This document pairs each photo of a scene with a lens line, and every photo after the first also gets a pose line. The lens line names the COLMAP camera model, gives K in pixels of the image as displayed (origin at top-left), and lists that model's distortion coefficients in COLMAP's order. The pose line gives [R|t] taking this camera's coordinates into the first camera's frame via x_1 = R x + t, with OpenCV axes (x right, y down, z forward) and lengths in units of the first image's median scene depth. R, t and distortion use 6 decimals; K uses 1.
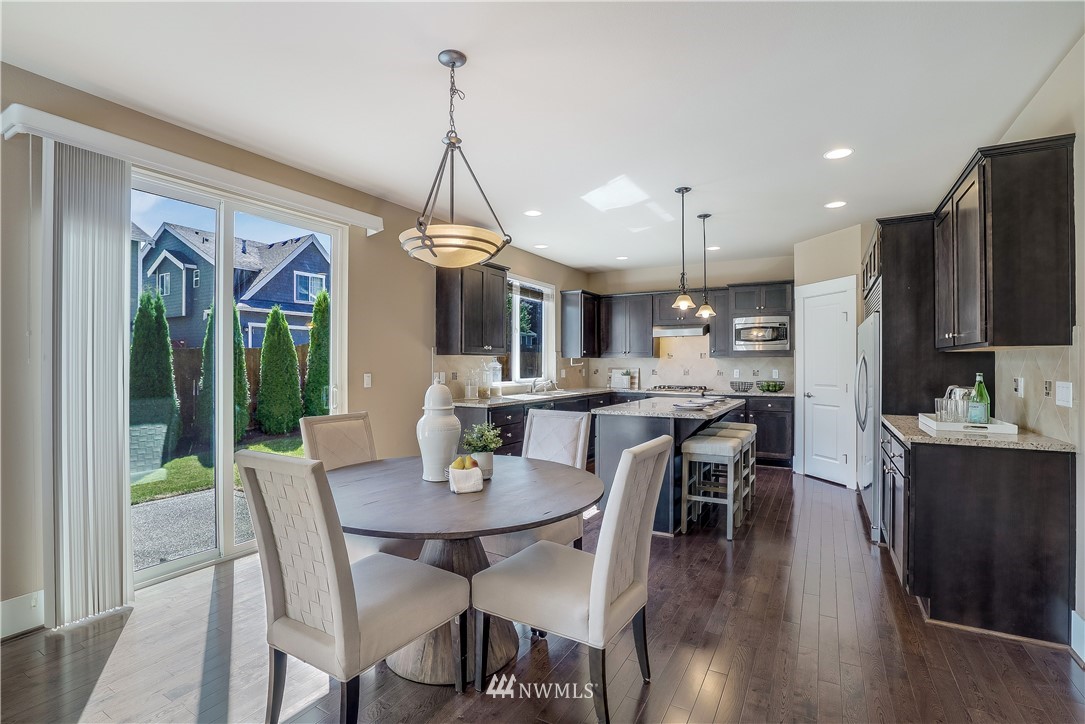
lens RADIAL K [[499.2, 0, 547.9], [0, 499.2, 361.9], [0, 0, 1]] dist [-0.045408, 0.004405]
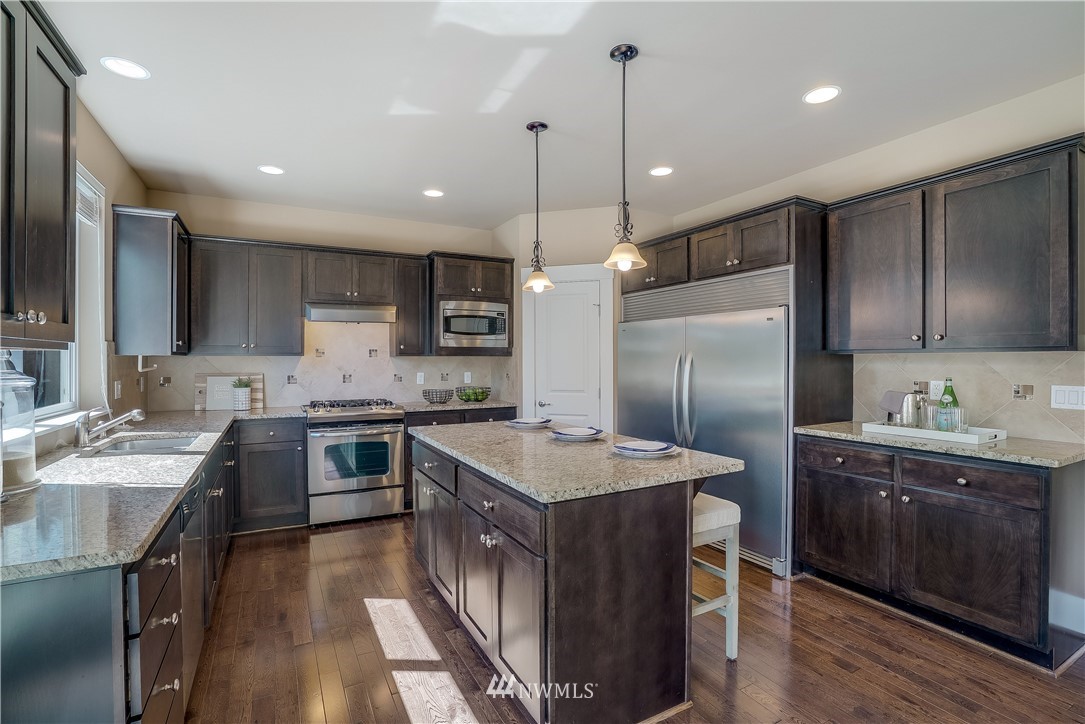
lens RADIAL K [[499.2, 0, 539.2], [0, 499.2, 362.2], [0, 0, 1]] dist [-0.045408, 0.004405]
pose [[0.535593, -0.003981, 0.844467, -0.153694], [-0.000951, 0.999985, 0.005317, -0.004771], [-0.844476, -0.003651, 0.535582, 0.520622]]
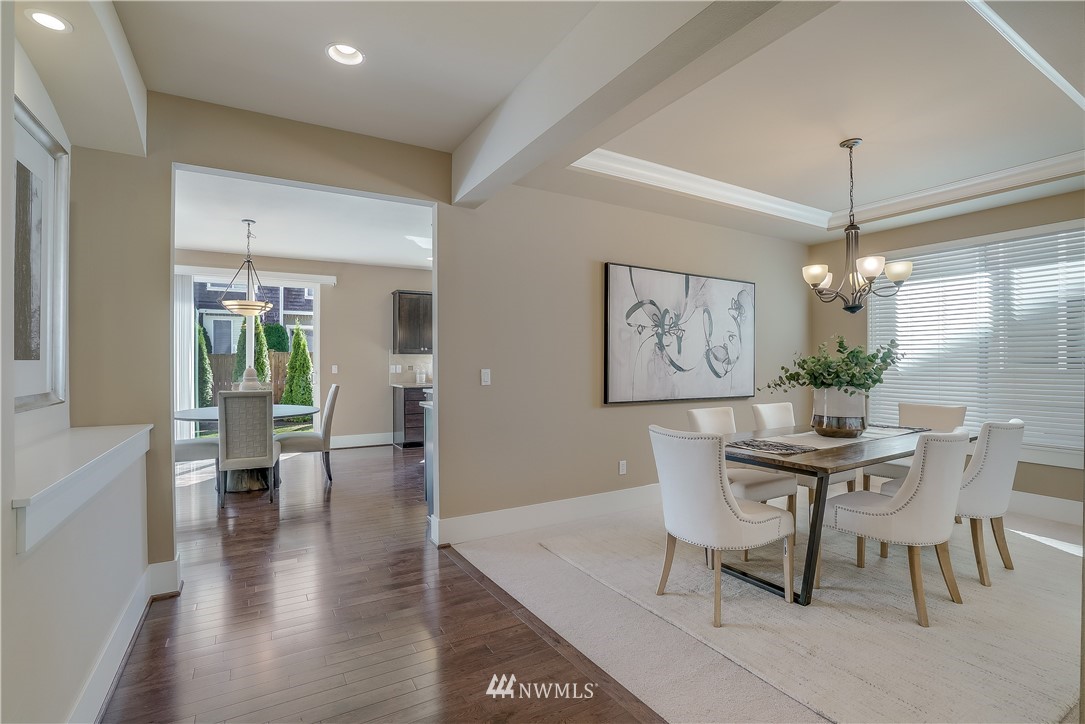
lens RADIAL K [[499.2, 0, 541.9], [0, 499.2, 362.8], [0, 0, 1]] dist [-0.045408, 0.004405]
pose [[0.857075, 0.005961, -0.515158, 0.780019], [-0.002012, 0.999964, 0.008222, -0.000365], [0.515189, -0.006011, 0.857056, -0.081606]]
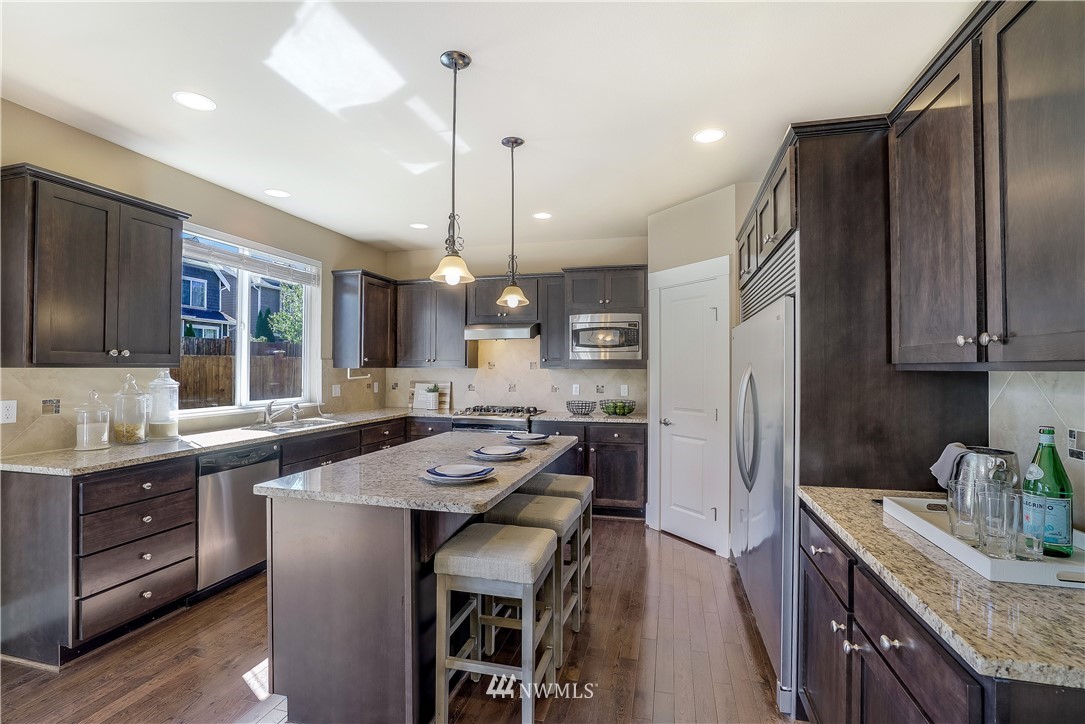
lens RADIAL K [[499.2, 0, 542.3], [0, 499.2, 360.7], [0, 0, 1]] dist [-0.045408, 0.004405]
pose [[0.967128, 0.006930, 0.254195, 0.153677], [-0.004037, 0.999921, -0.011900, -0.012729], [-0.254258, 0.010483, 0.967080, 0.312008]]
